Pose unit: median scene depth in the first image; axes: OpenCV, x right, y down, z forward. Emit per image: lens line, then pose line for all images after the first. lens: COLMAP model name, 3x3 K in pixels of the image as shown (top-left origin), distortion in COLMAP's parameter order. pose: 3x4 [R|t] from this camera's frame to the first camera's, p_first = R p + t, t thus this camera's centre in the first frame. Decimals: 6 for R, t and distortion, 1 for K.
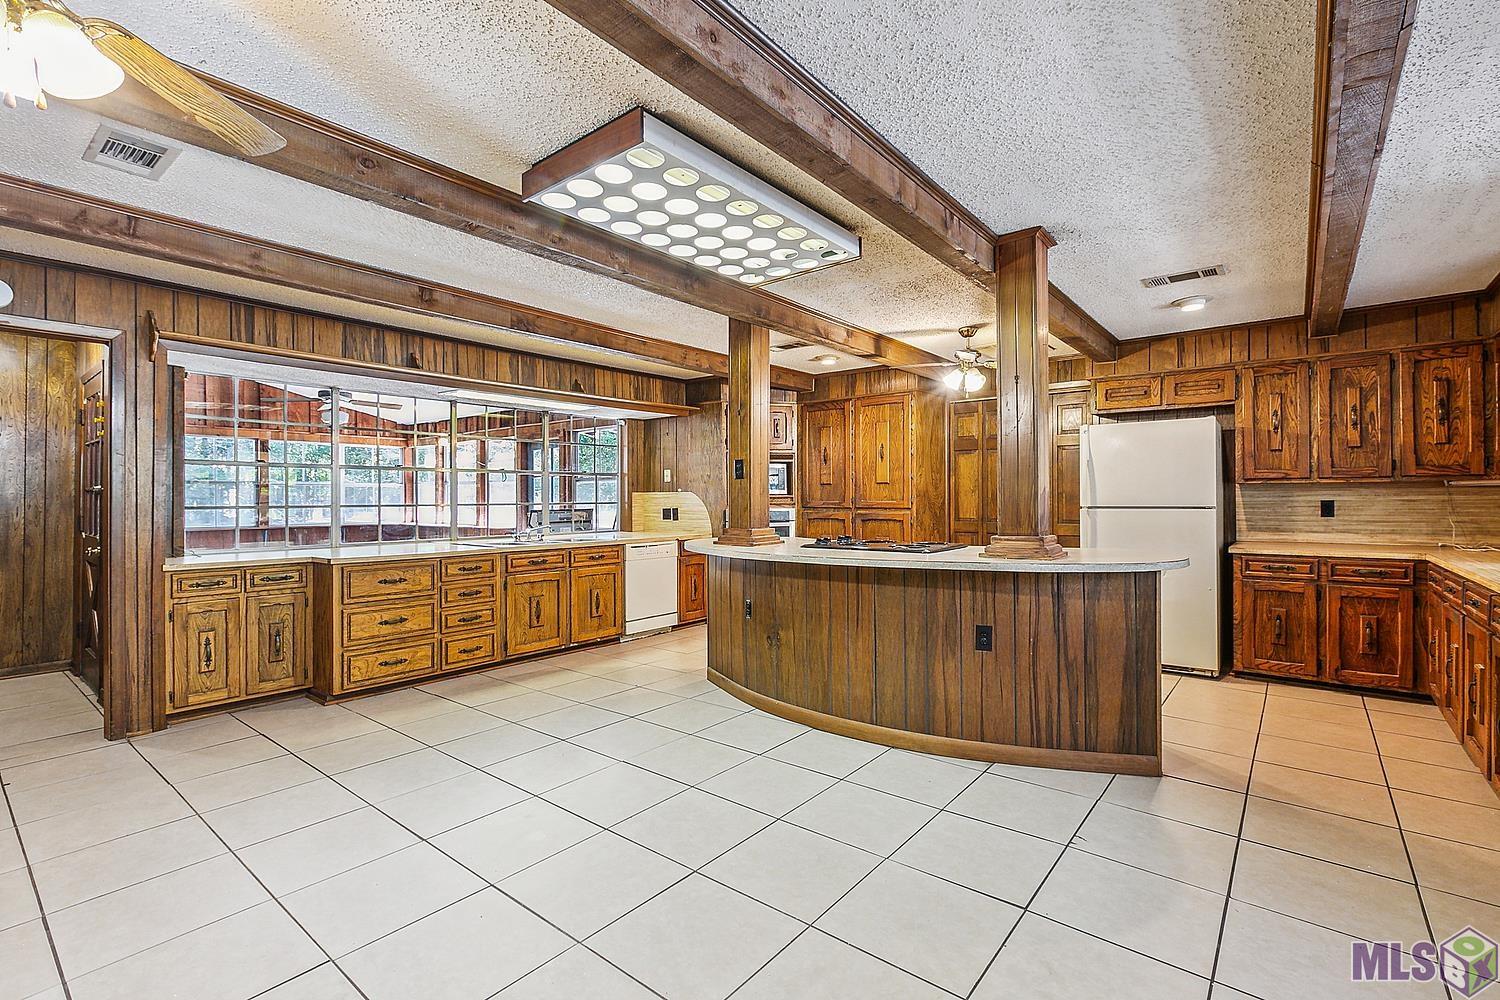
lens RADIAL K [[669.2, 0, 749.0], [0, 669.2, 475.6], [0, 0, 1]] dist [-0.002223, 0.000019]
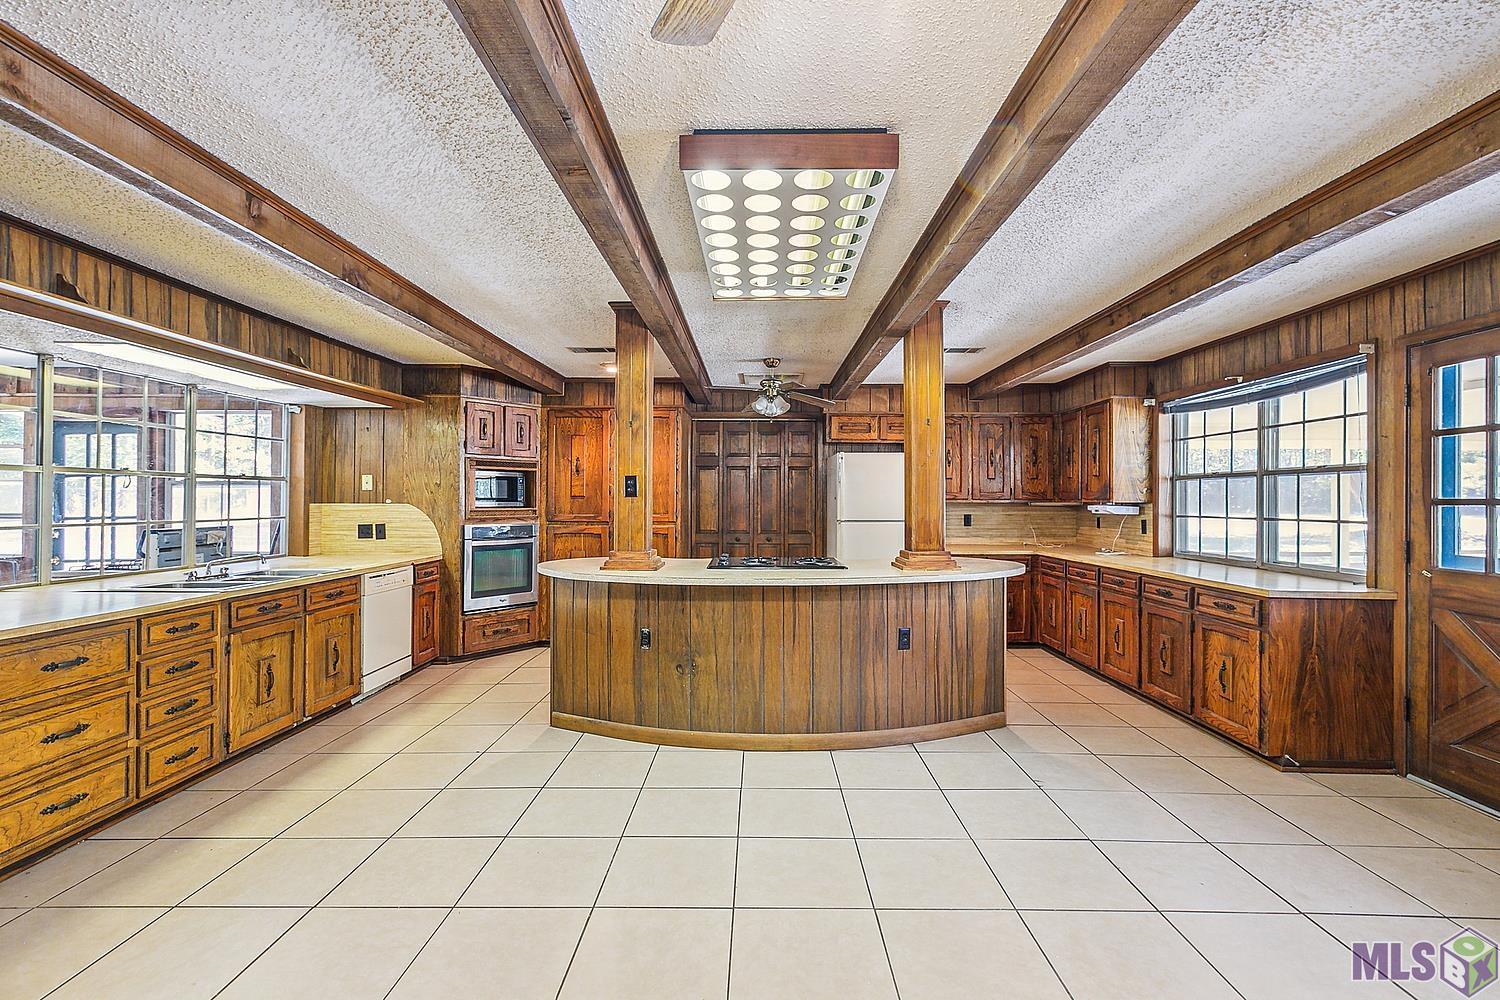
lens RADIAL K [[681.3, 0, 740.8], [0, 681.3, 472.7], [0, 0, 1]] dist [0.000207, 0.000188]
pose [[0.784022, 0.032195, 0.619898, -0.410734], [-0.026886, 0.999478, -0.017905, -0.013066], [-0.620151, -0.002629, 0.784478, 0.156572]]
